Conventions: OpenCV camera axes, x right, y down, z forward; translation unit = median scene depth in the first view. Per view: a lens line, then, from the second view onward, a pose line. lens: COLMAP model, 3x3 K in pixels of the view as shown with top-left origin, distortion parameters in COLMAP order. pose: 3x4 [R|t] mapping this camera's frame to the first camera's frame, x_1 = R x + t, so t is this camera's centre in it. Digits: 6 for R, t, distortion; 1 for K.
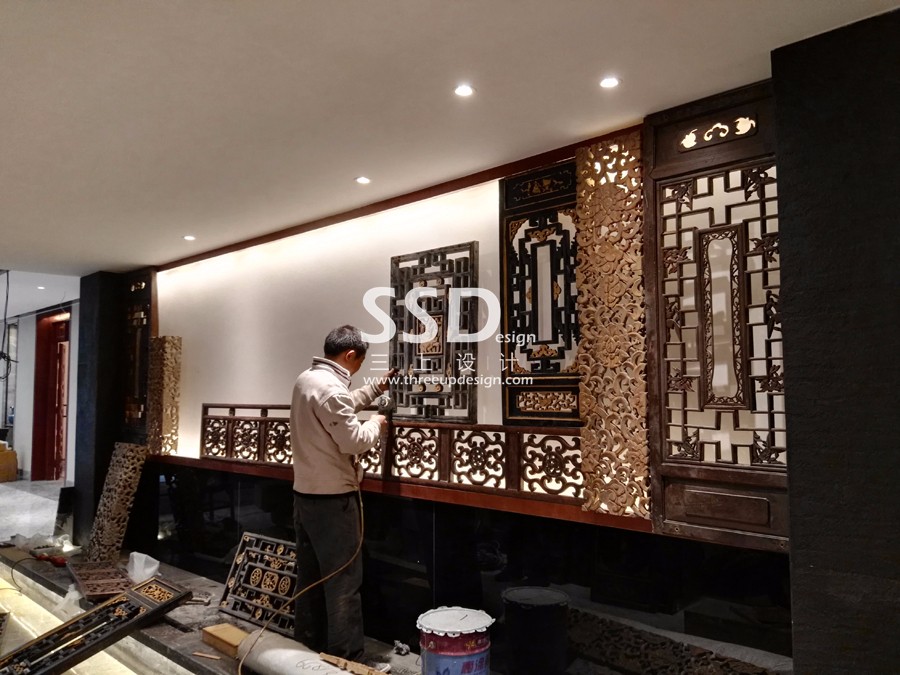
lens RADIAL K [[666.0, 0, 450.0], [0, 666.0, 337.5], [0, 0, 1]] dist [0.058887, -0.077110]
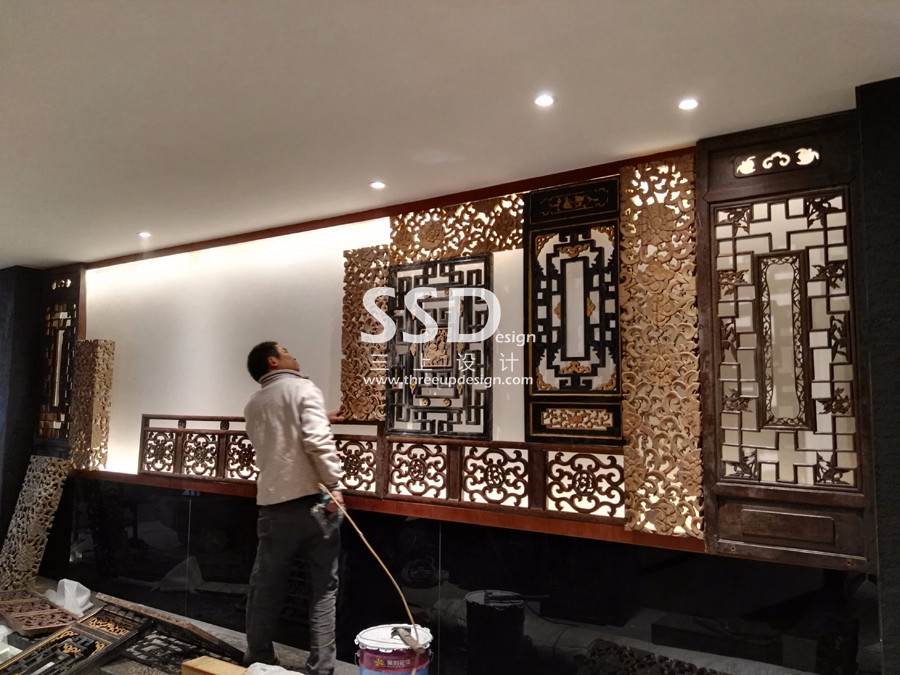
lens RADIAL K [[666.0, 0, 450.0], [0, 666.0, 337.5], [0, 0, 1]] dist [0.058887, -0.077110]
pose [[0.987753, 0.032900, 0.152517, -0.109808], [-0.029817, 0.999303, -0.022457, 0.001840], [-0.153149, 0.017635, 0.988046, 0.027092]]
